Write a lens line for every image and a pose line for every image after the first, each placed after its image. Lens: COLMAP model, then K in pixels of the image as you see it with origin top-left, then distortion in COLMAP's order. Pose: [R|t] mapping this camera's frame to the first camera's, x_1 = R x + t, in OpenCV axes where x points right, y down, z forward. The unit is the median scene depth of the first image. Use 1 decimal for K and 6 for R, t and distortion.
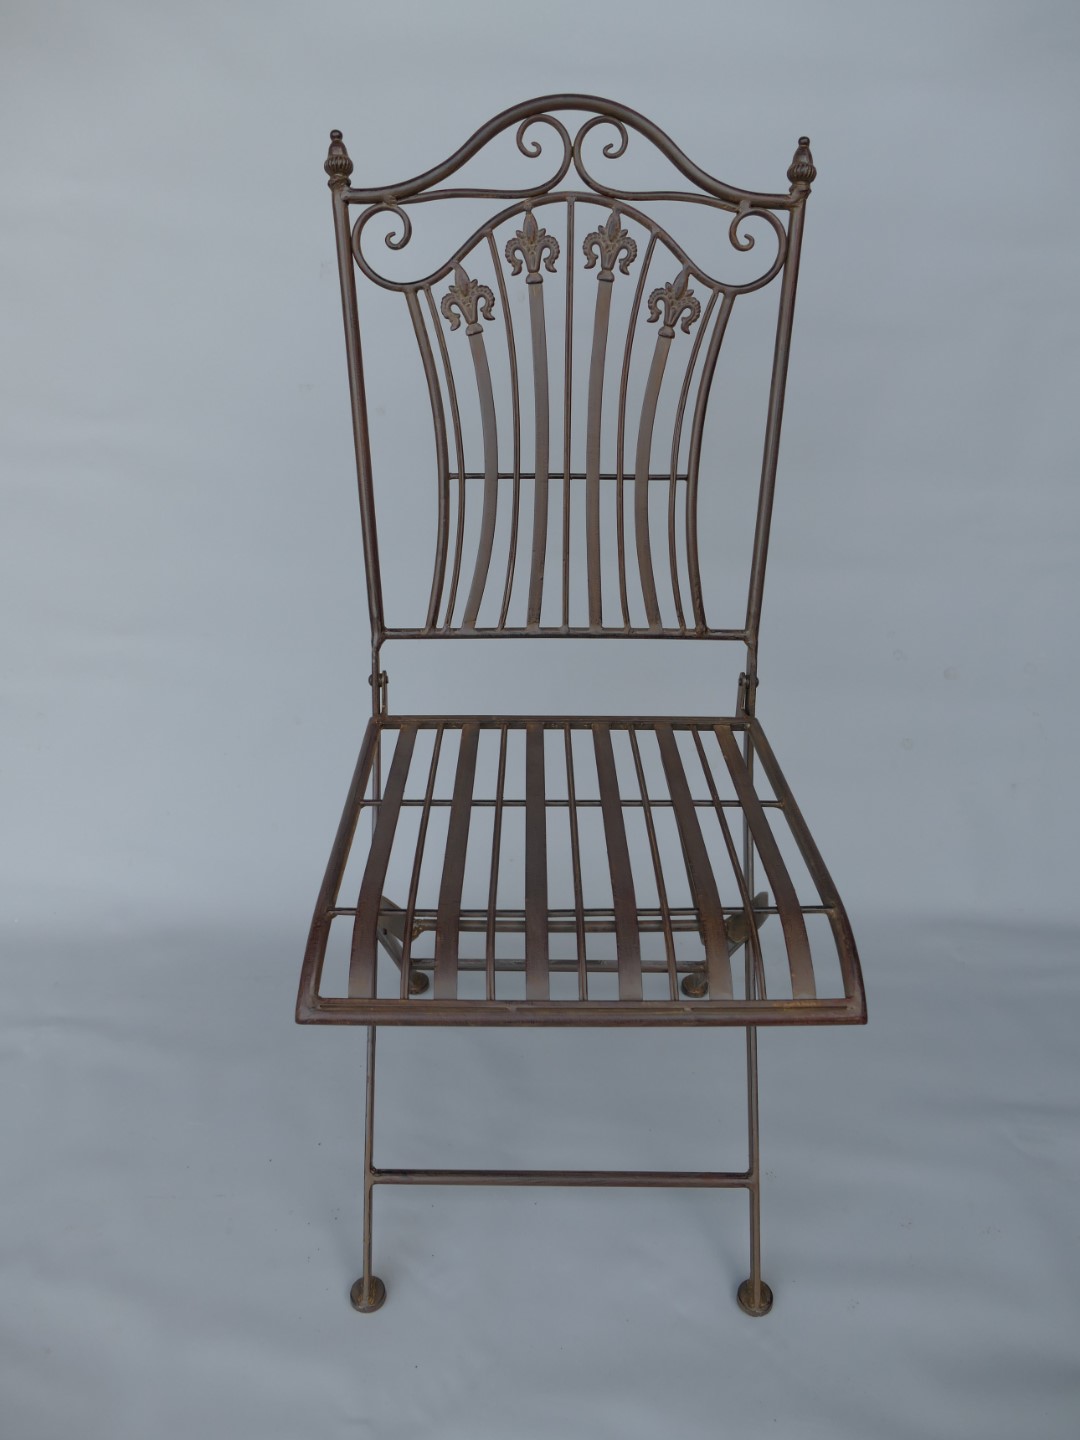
lens RADIAL K [[1150.1, 0, 540.0], [0, 1150.1, 720.0], [0, 0, 1]] dist [-0.004458, -0.004000]
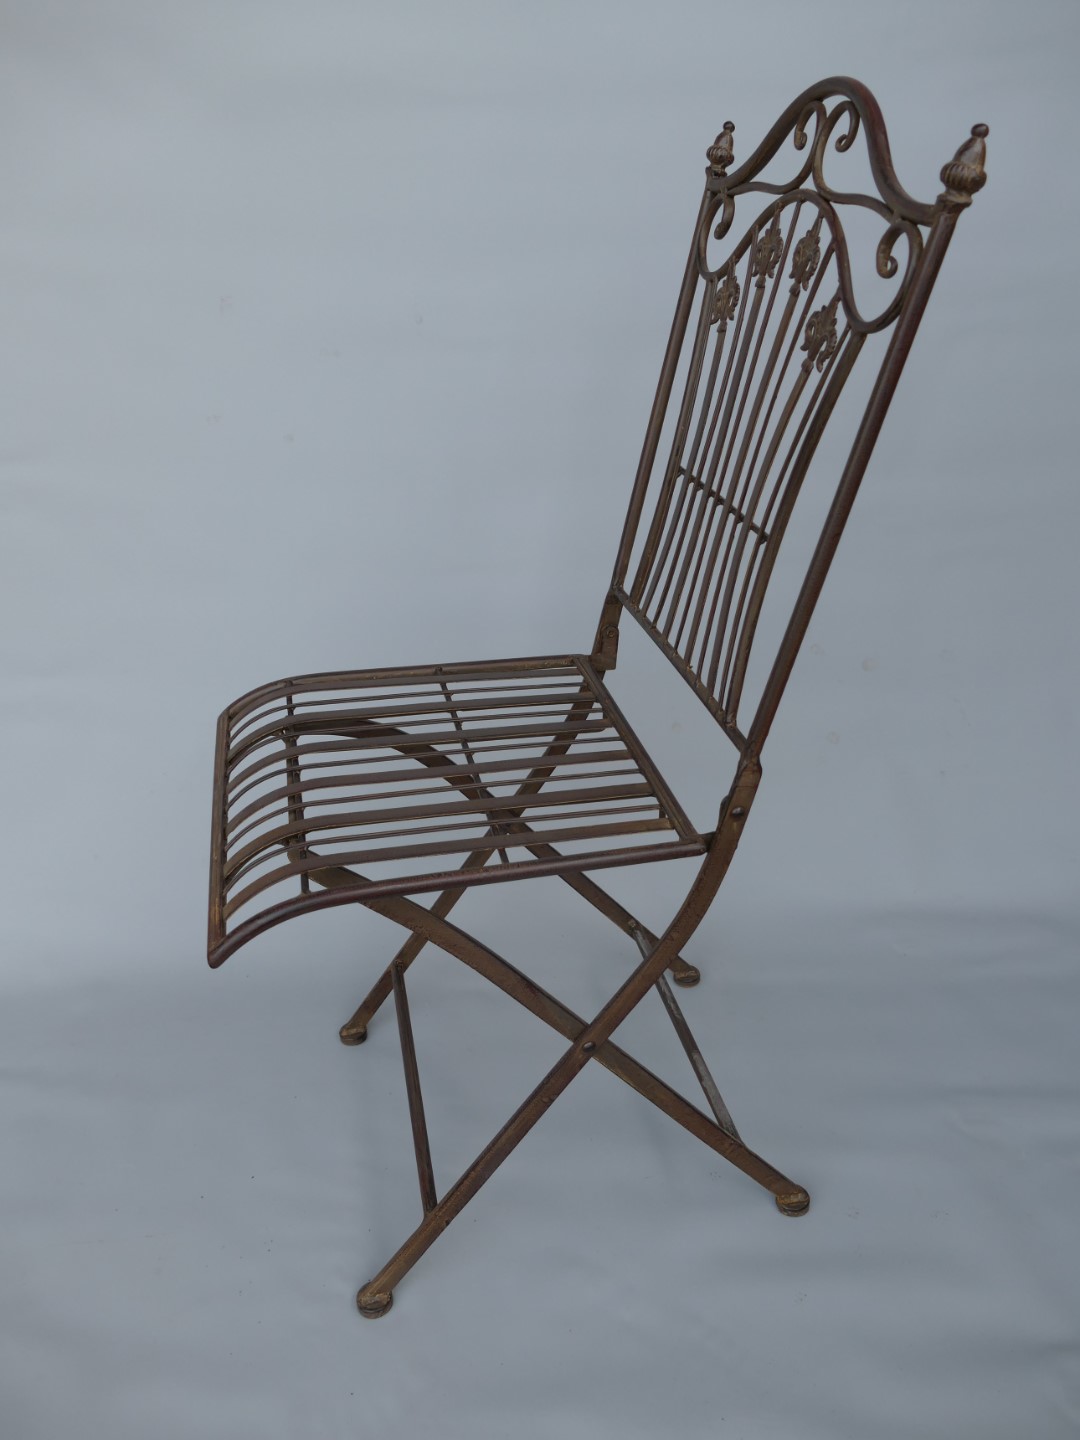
lens RADIAL K [[1156.4, 0, 540.3], [0, 1156.4, 728.5], [0, 0, 1]] dist [0.000544, 0.007337]
pose [[0.208854, 0.445438, -0.870612, 0.925493], [-0.455855, 0.831955, 0.316303, -0.301845], [0.865203, 0.330811, 0.376813, 0.622033]]
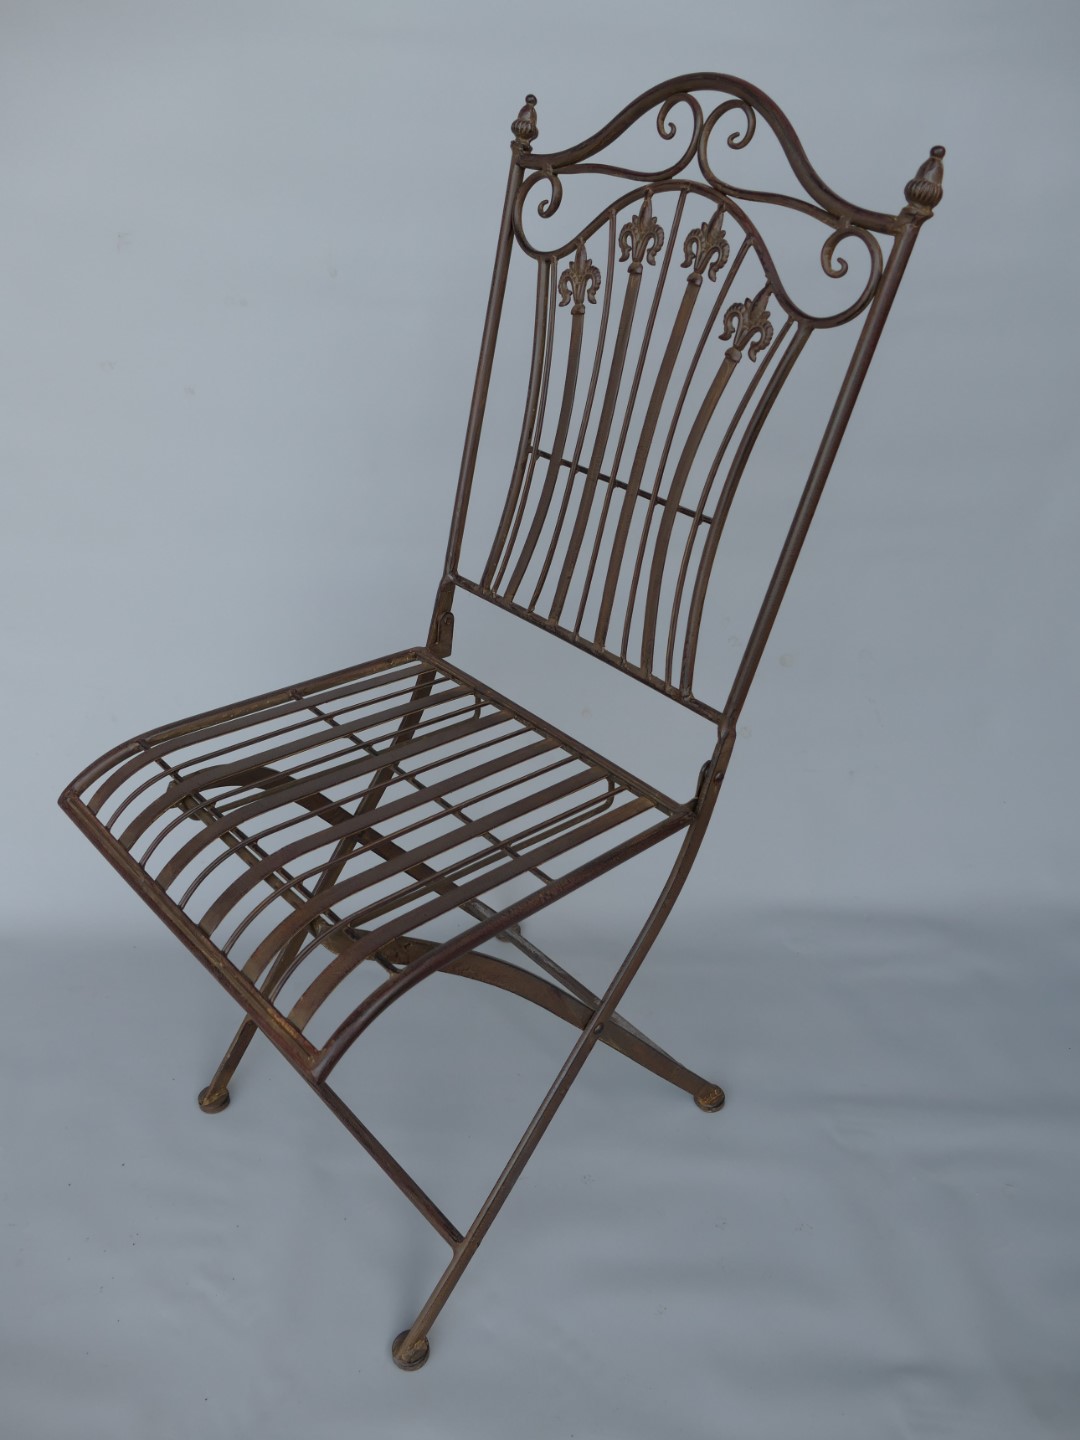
lens RADIAL K [[1150.1, 0, 540.0], [0, 1150.1, 720.0], [0, 0, 1]] dist [-0.004458, -0.004000]
pose [[0.668176, 0.407046, -0.622779, 0.680993], [-0.396593, 0.903089, 0.164753, -0.176061], [0.629488, 0.136906, 0.764854, 0.286381]]
